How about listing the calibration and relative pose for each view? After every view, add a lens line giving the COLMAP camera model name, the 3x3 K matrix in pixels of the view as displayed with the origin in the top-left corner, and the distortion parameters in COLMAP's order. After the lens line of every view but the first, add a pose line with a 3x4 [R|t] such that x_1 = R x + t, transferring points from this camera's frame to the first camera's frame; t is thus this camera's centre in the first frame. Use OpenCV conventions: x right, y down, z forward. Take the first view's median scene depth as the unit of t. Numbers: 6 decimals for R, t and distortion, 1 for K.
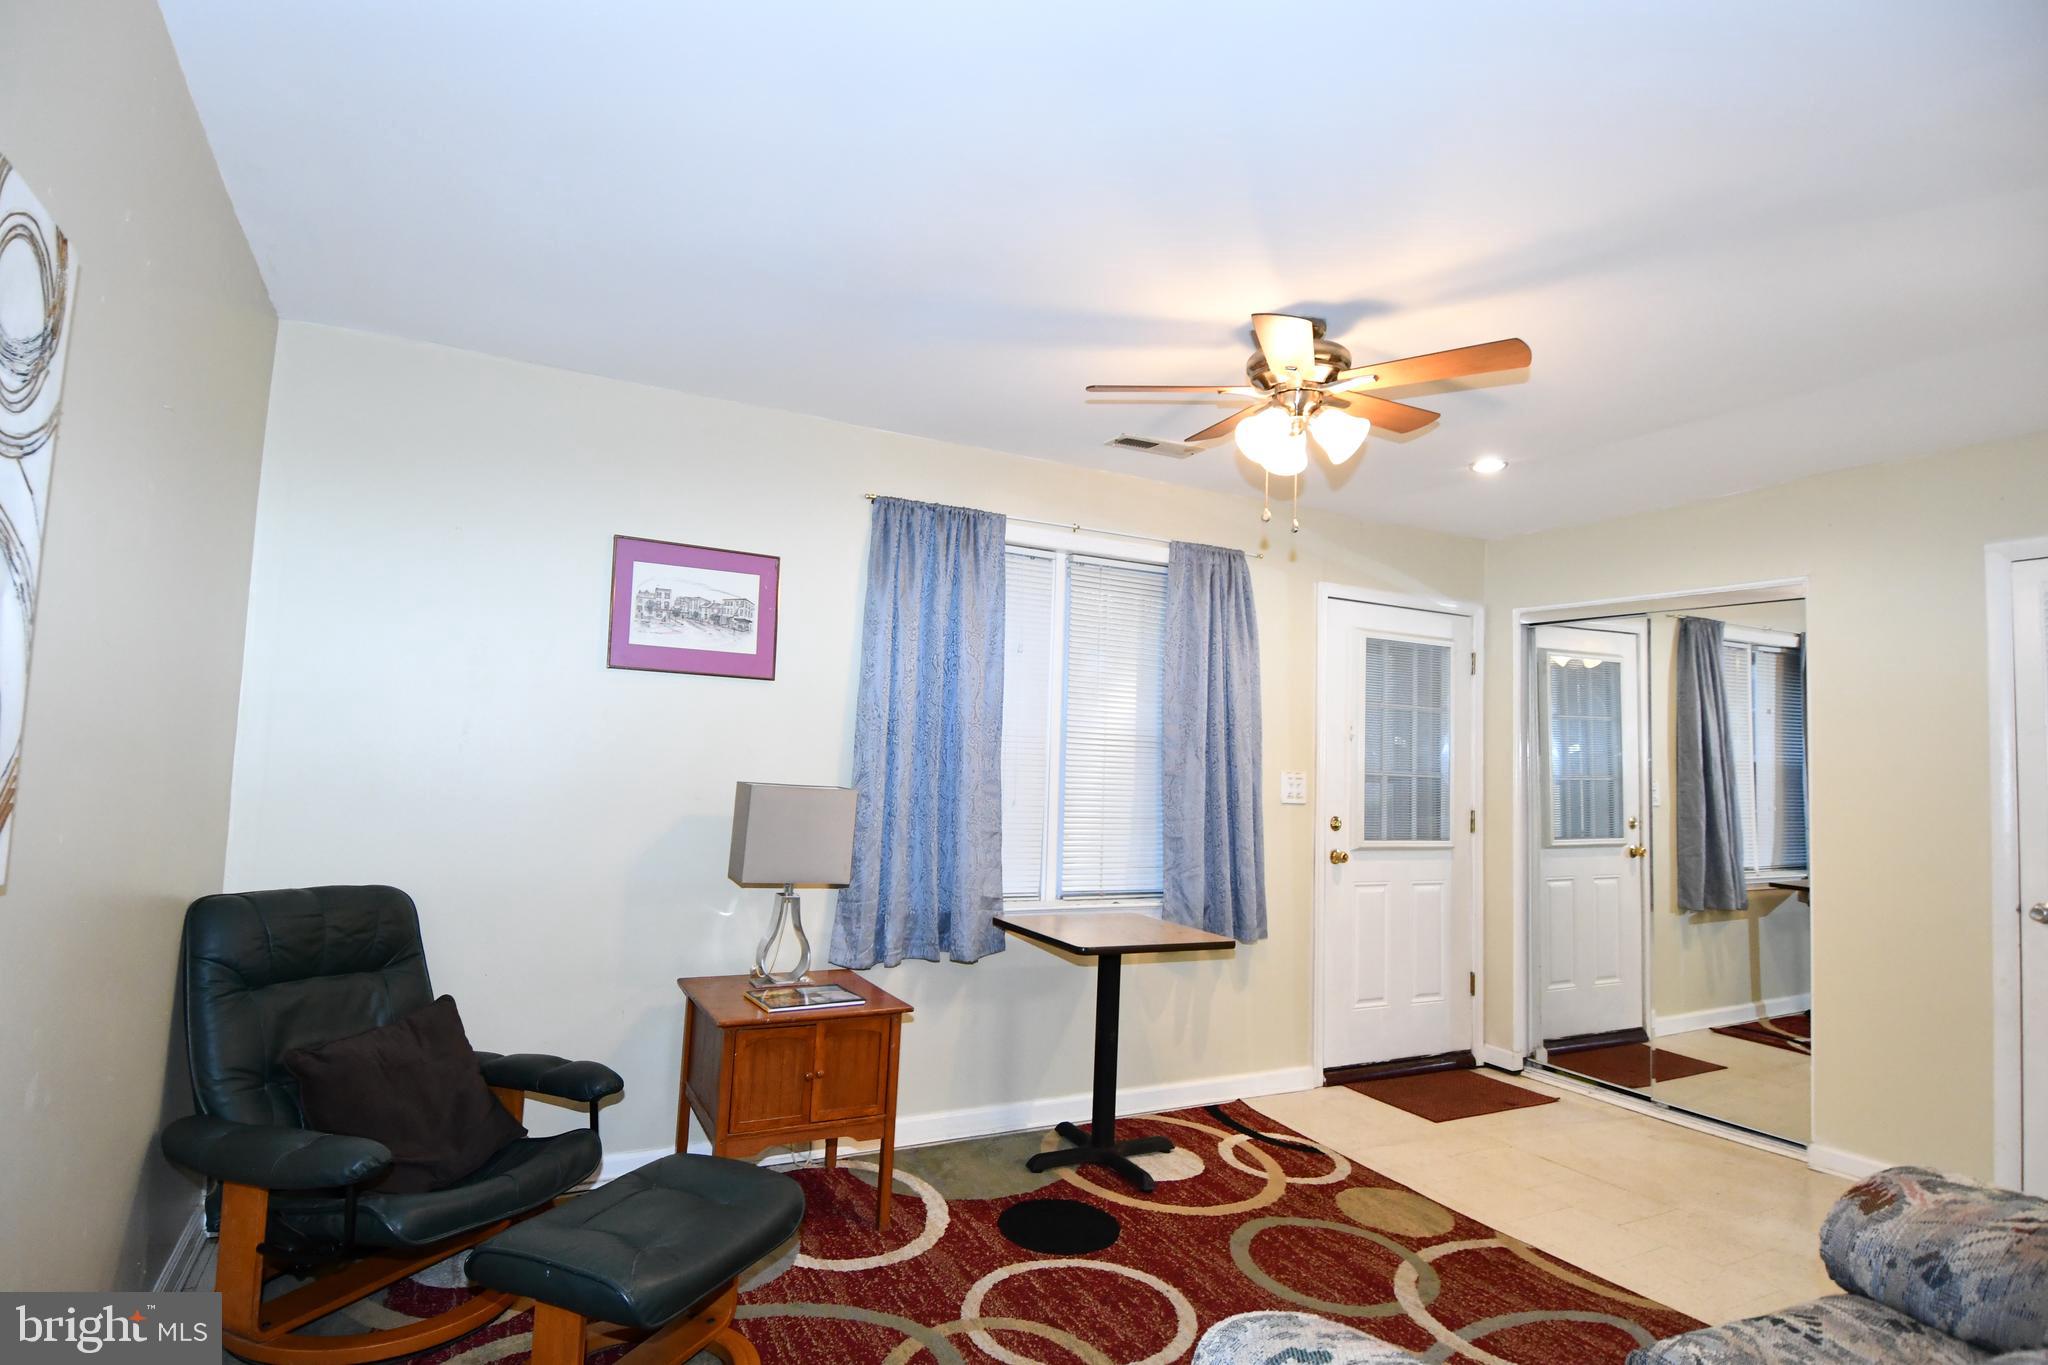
lens RADIAL K [[1030.6, 0, 1024.0], [0, 1030.6, 682.5], [0, 0, 1]] dist [0.041077, -0.035879]
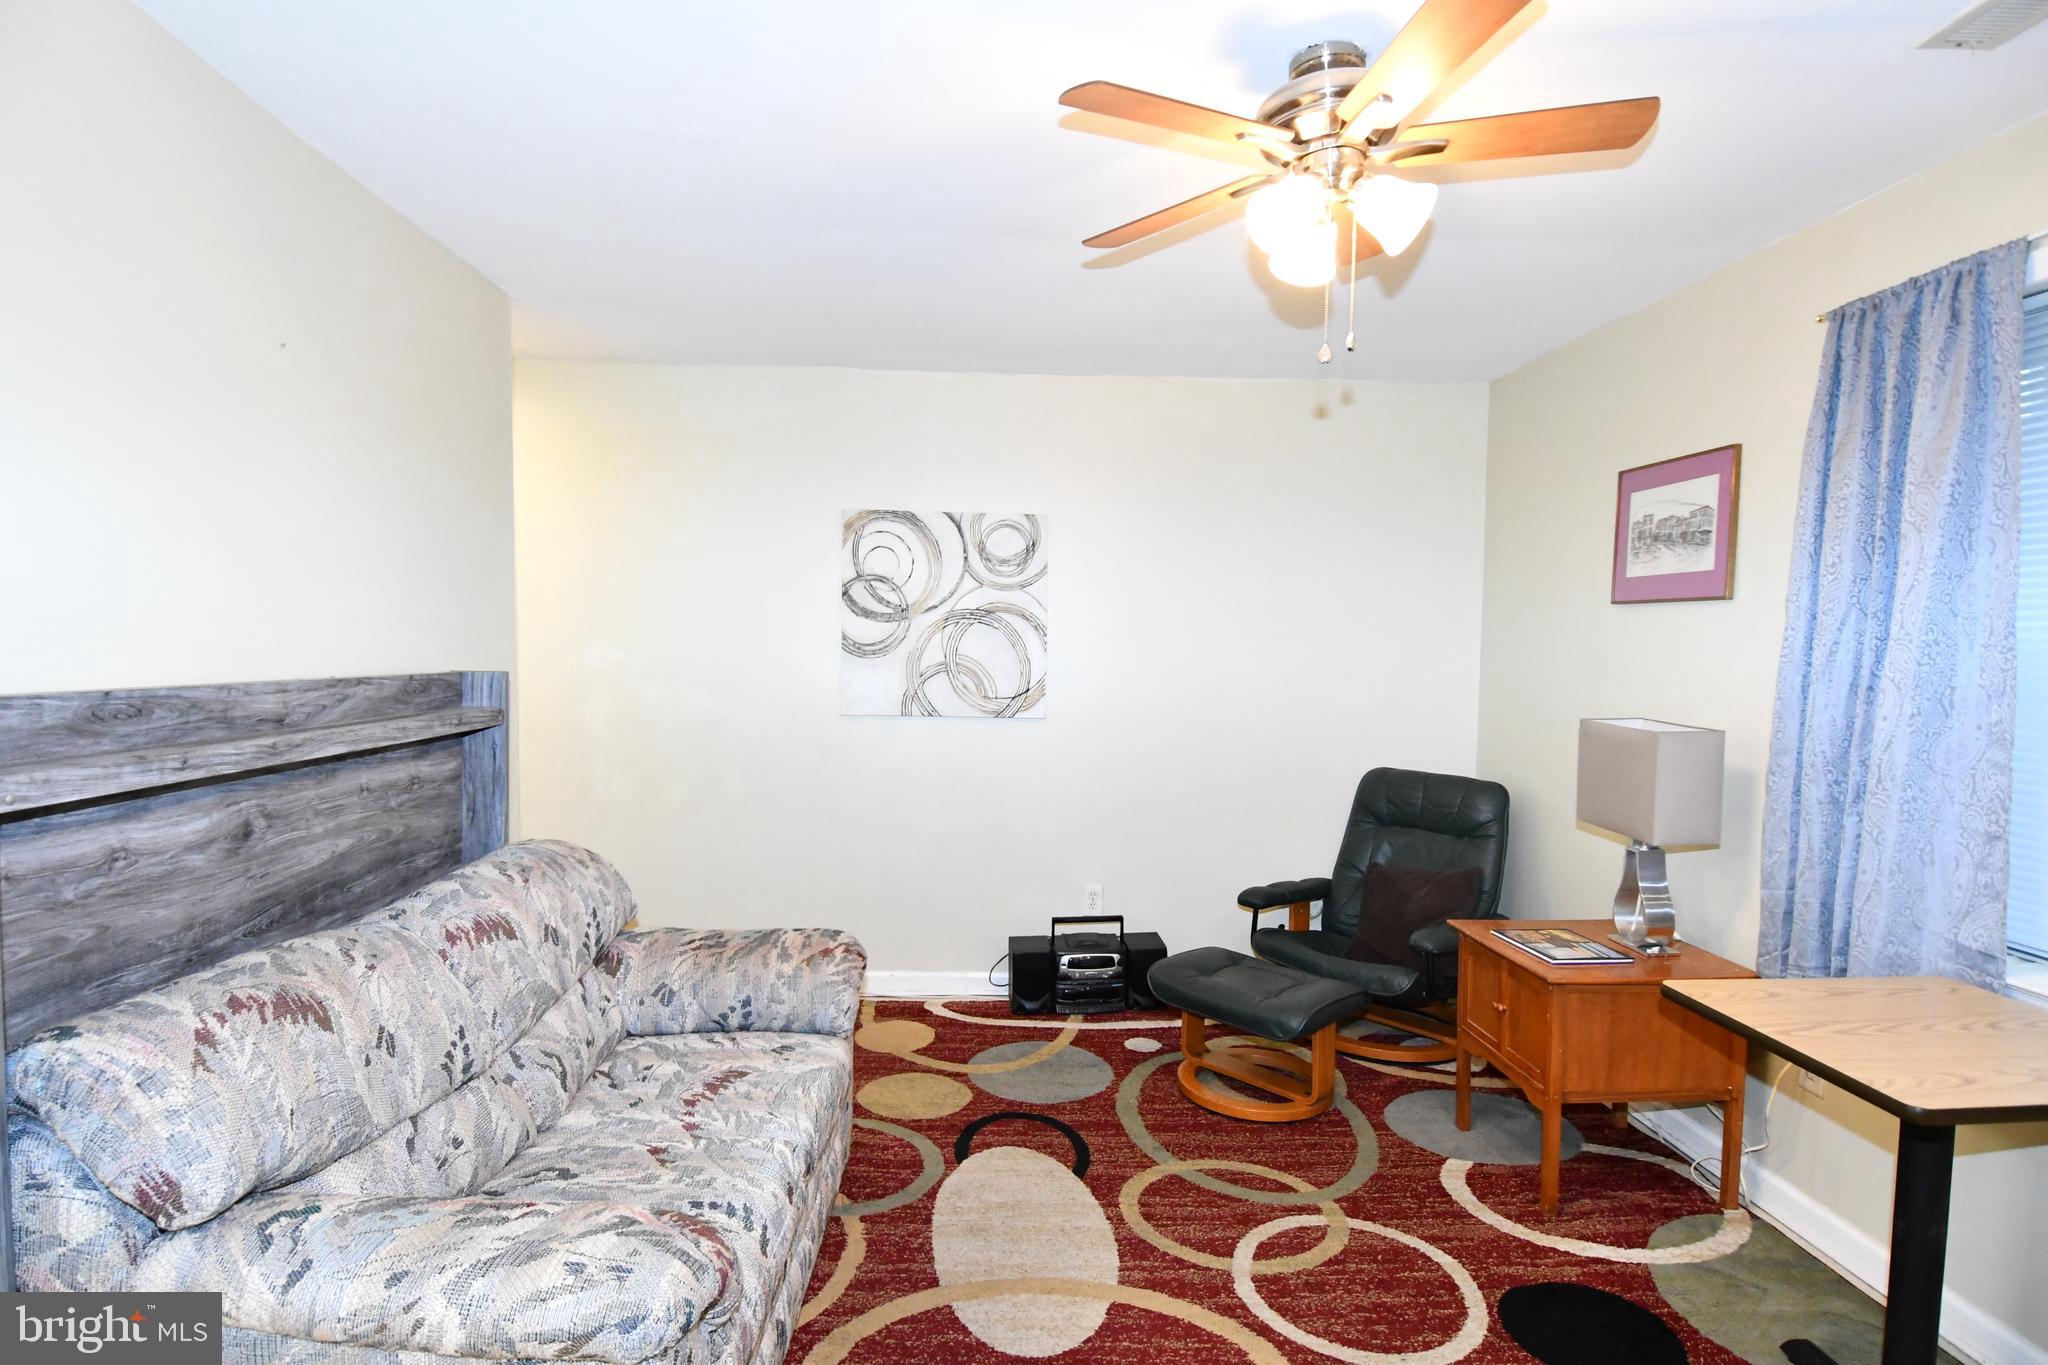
lens RADIAL K [[1090.0, 0, 1009.7], [0, 1090.0, 683.8], [0, 0, 1]] dist [0.055851, -0.059046]
pose [[-0.415911, -0.007563, -0.909374, 0.813867], [0.042642, 0.998703, -0.027808, 0.067402], [0.908405, -0.050344, -0.415049, 0.875628]]
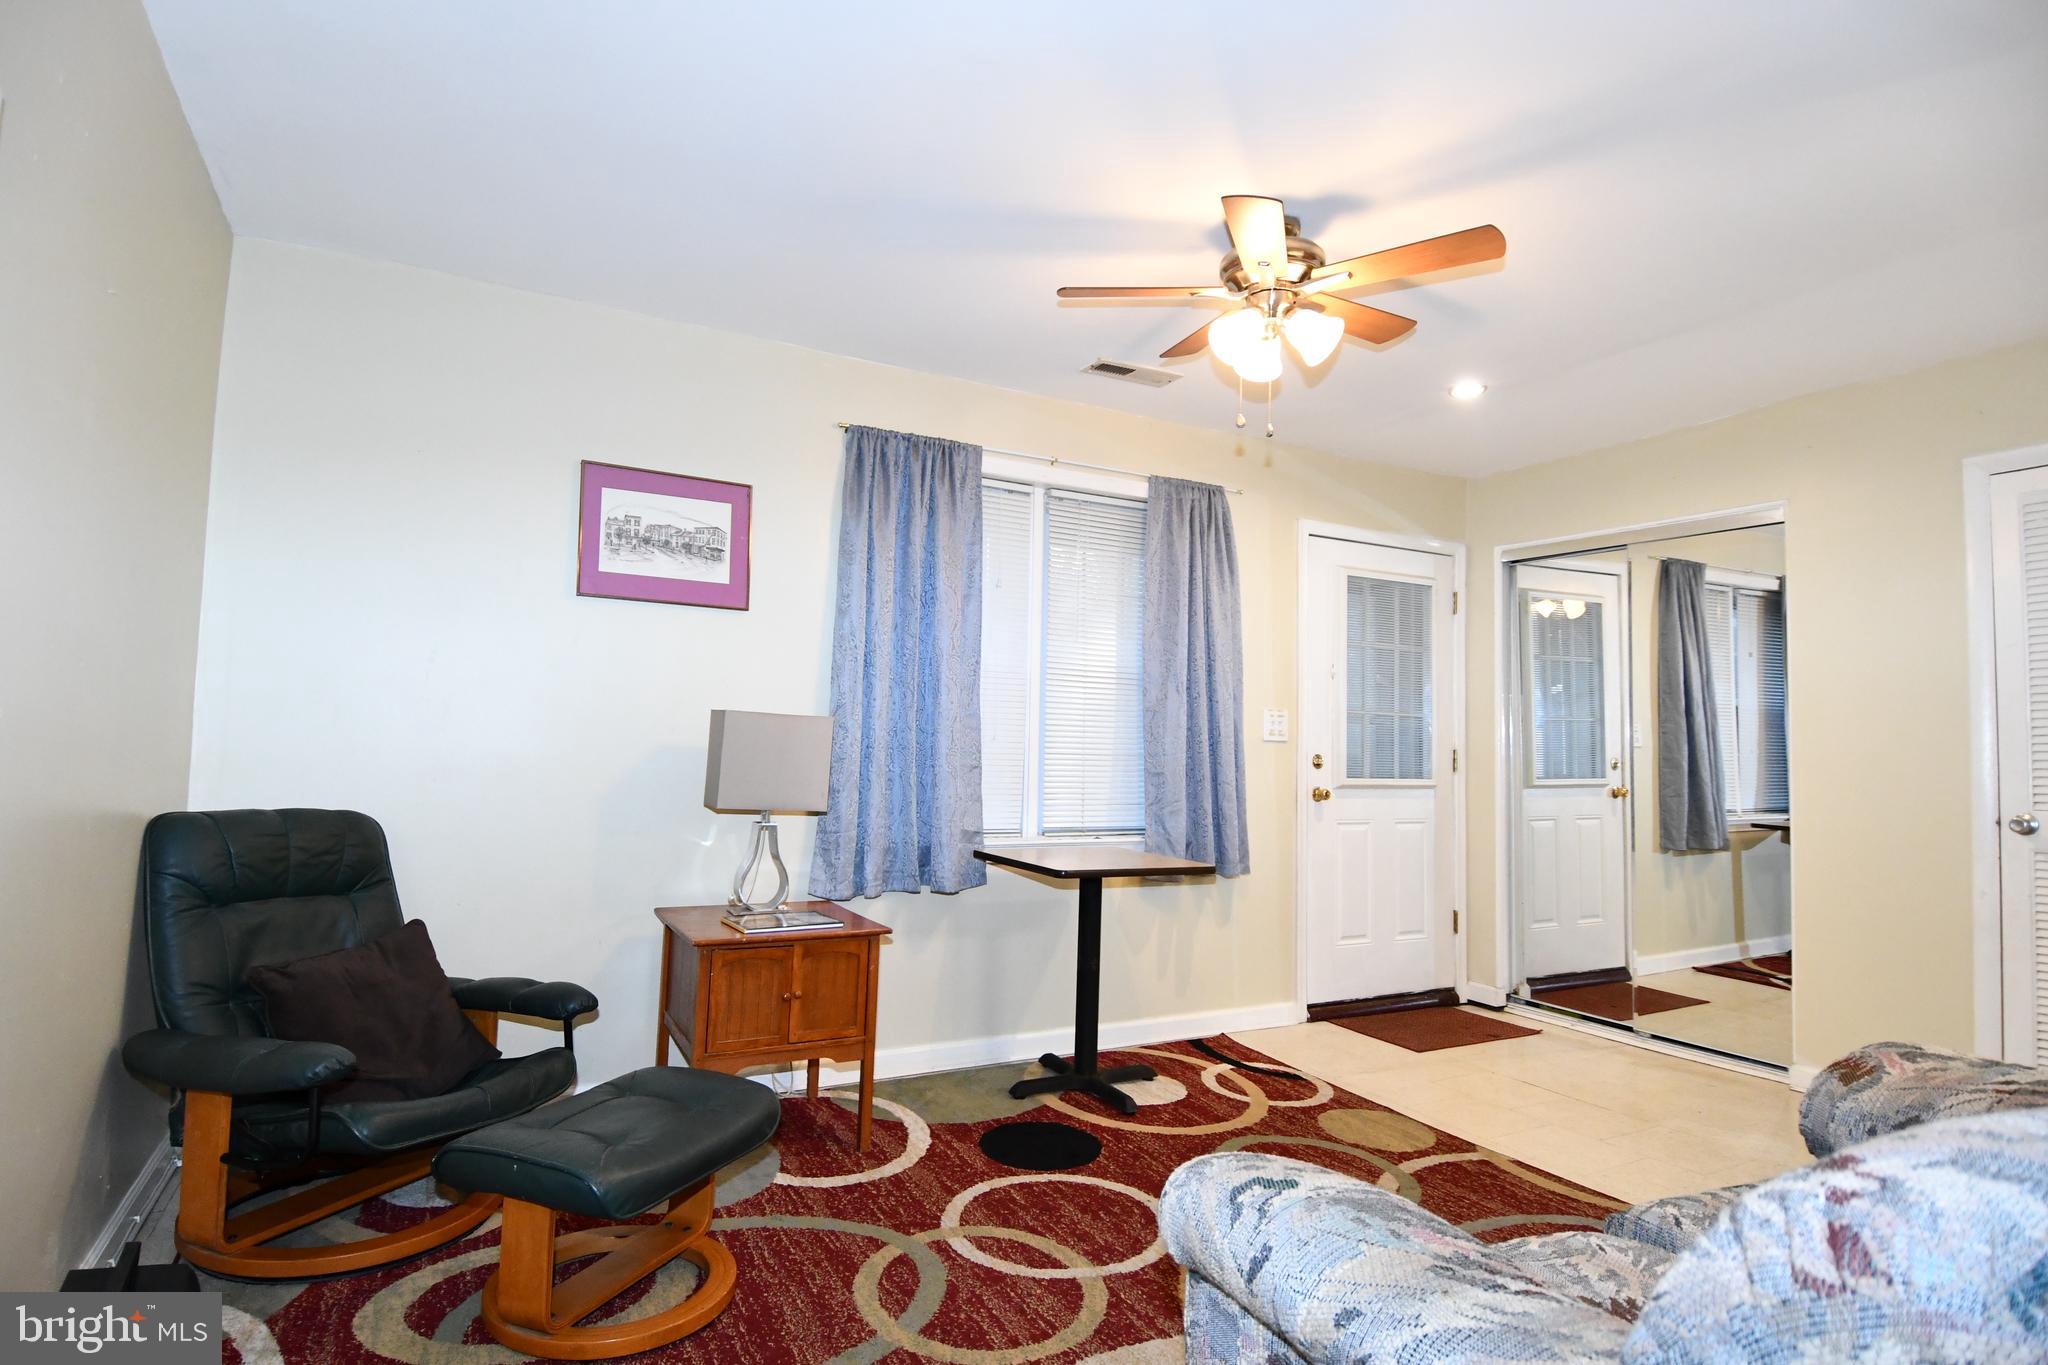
lens RADIAL K [[1028.4, 0, 1021.6], [0, 1028.4, 678.5], [0, 0, 1]] dist [0.046792, -0.041601]
pose [[0.999892, -0.012039, 0.008479, 0.011031], [0.011917, 0.999828, 0.014237, 0.054076], [-0.008649, -0.014134, 0.999863, 0.010124]]
